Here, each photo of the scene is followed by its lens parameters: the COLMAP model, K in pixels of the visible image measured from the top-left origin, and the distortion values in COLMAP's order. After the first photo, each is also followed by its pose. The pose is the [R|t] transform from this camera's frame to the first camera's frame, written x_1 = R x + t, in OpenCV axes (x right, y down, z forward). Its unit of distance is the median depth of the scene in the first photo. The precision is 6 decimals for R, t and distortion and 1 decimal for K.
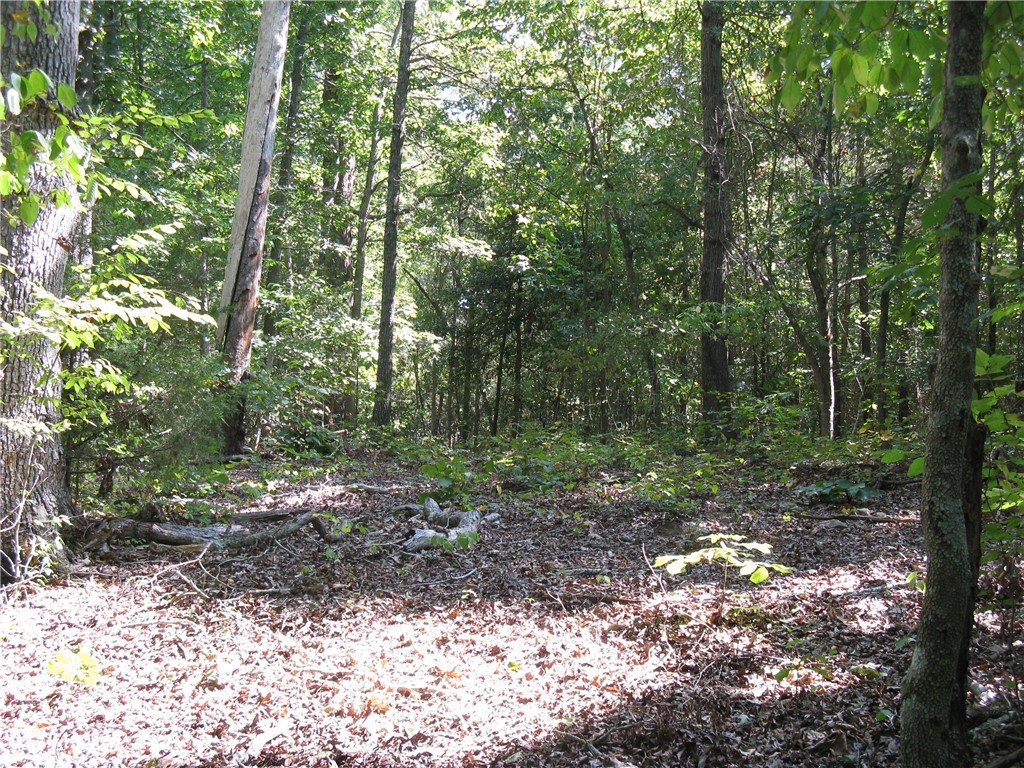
lens RADIAL K [[1363.3, 0, 512.0], [0, 1363.3, 384.0], [0, 0, 1]] dist [-0.007346, -0.010632]
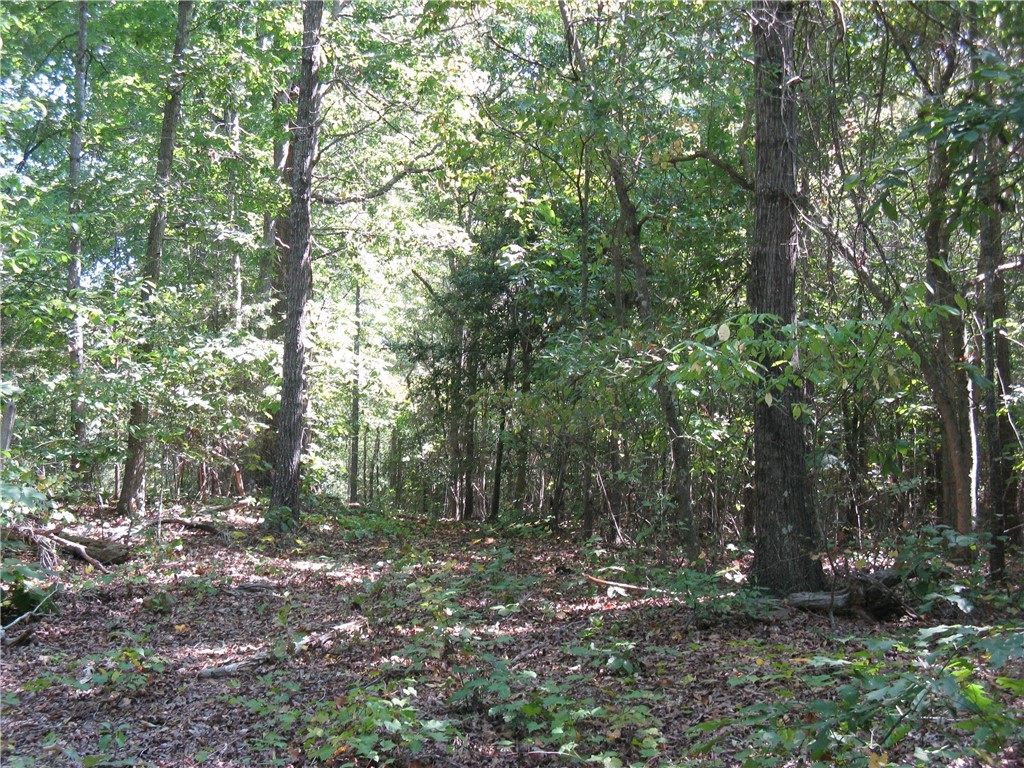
lens RADIAL K [[1363.3, 0, 512.0], [0, 1363.3, 384.0], [0, 0, 1]] dist [-0.007346, -0.010632]
pose [[0.998272, -0.013201, -0.057261, 0.050034], [0.012989, 0.999907, -0.004073, -0.019911], [0.057310, 0.003322, 0.998351, 0.306853]]
